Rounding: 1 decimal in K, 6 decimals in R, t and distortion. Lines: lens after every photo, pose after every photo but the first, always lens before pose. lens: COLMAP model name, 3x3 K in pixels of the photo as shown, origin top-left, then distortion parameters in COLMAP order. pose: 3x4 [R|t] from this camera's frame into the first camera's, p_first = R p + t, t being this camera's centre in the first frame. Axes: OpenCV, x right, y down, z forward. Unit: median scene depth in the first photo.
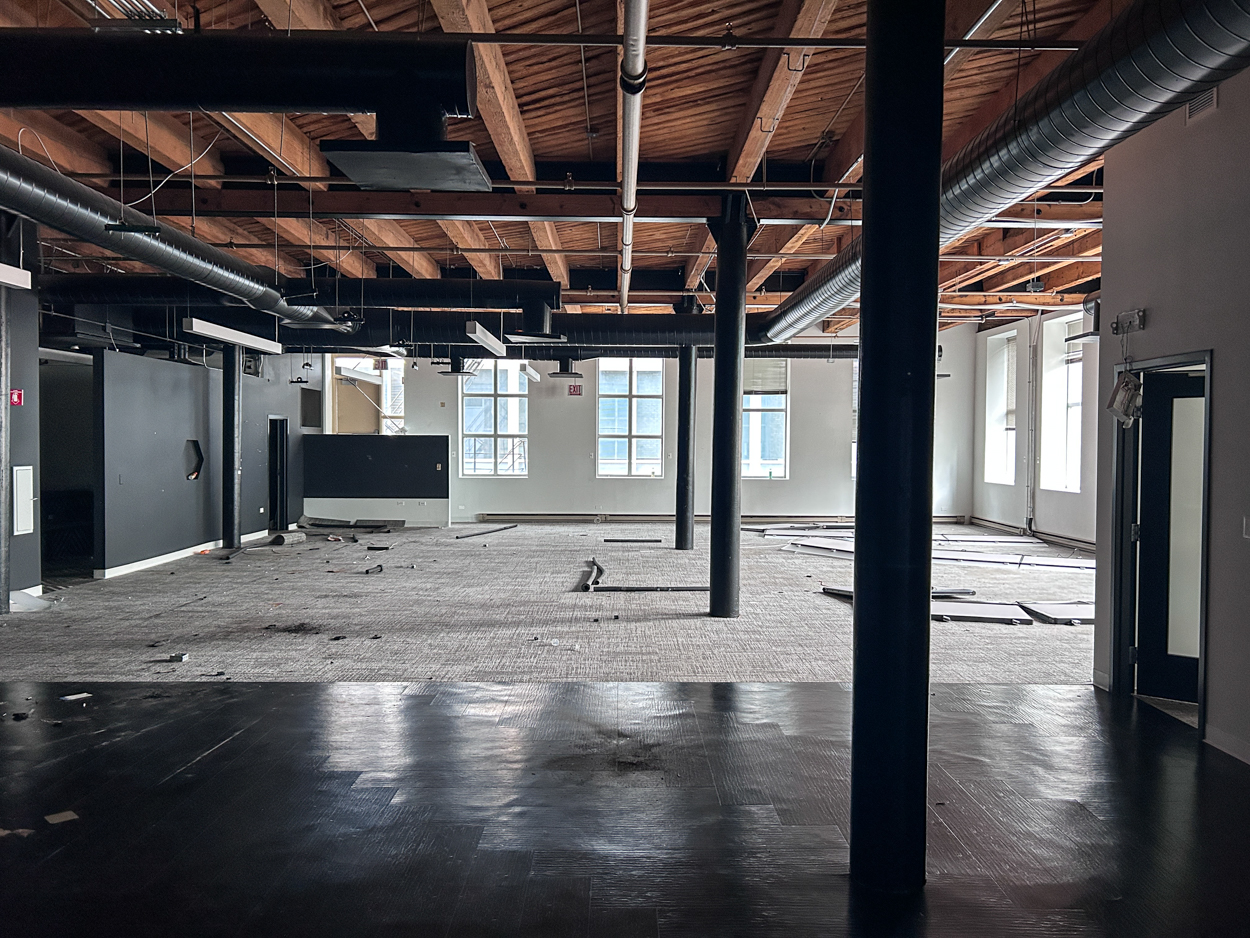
lens RADIAL K [[947.8, 0, 625.0], [0, 947.8, 469.0], [0, 0, 1]] dist [0.127237, -0.267342]
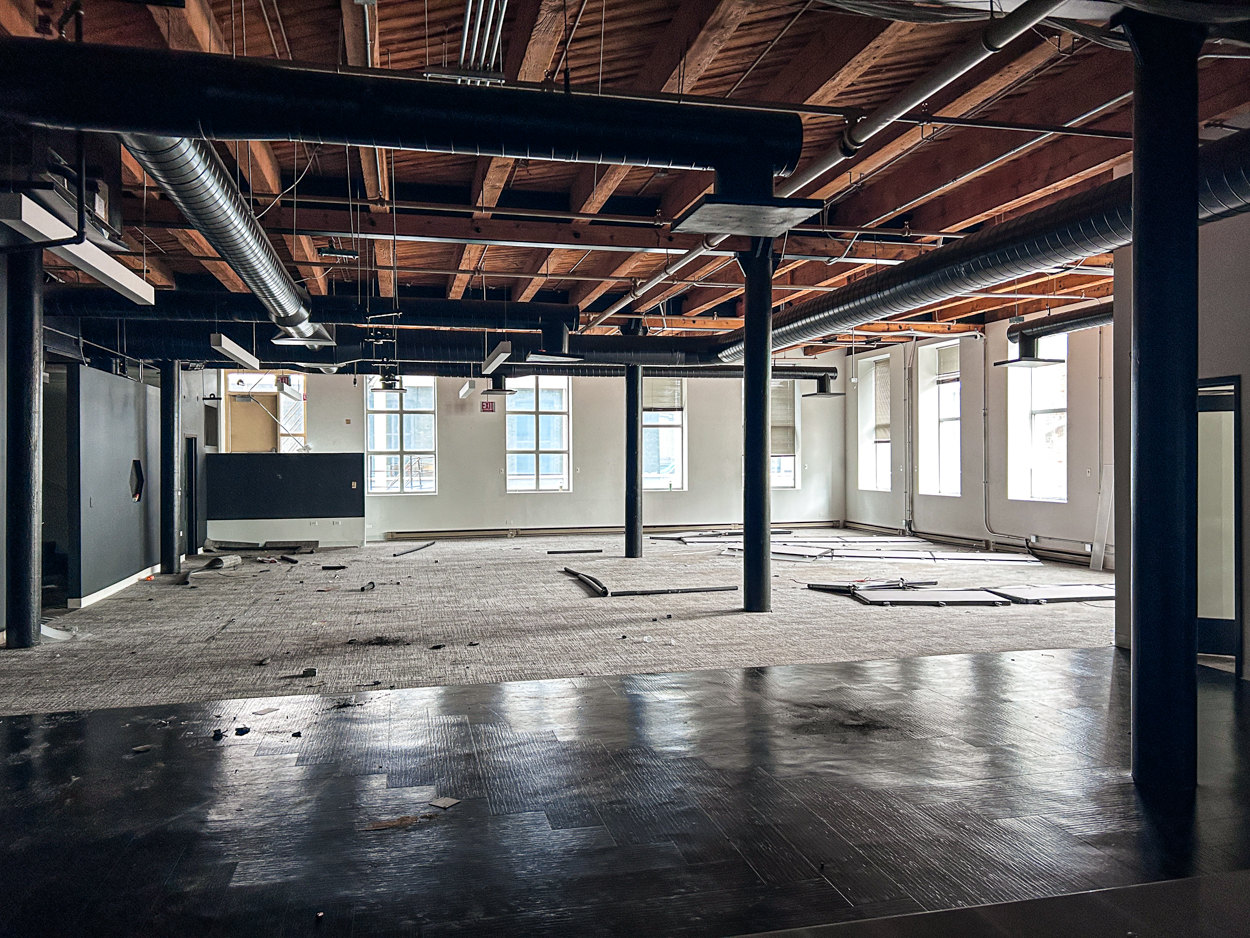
lens RADIAL K [[947.8, 0, 625.0], [0, 947.8, 469.0], [0, 0, 1]] dist [0.127237, -0.267342]
pose [[0.974693, -0.014909, 0.223049, -0.154985], [0.018846, 0.999702, -0.015530, 0.002070], [-0.222751, 0.019340, 0.974684, -0.024770]]
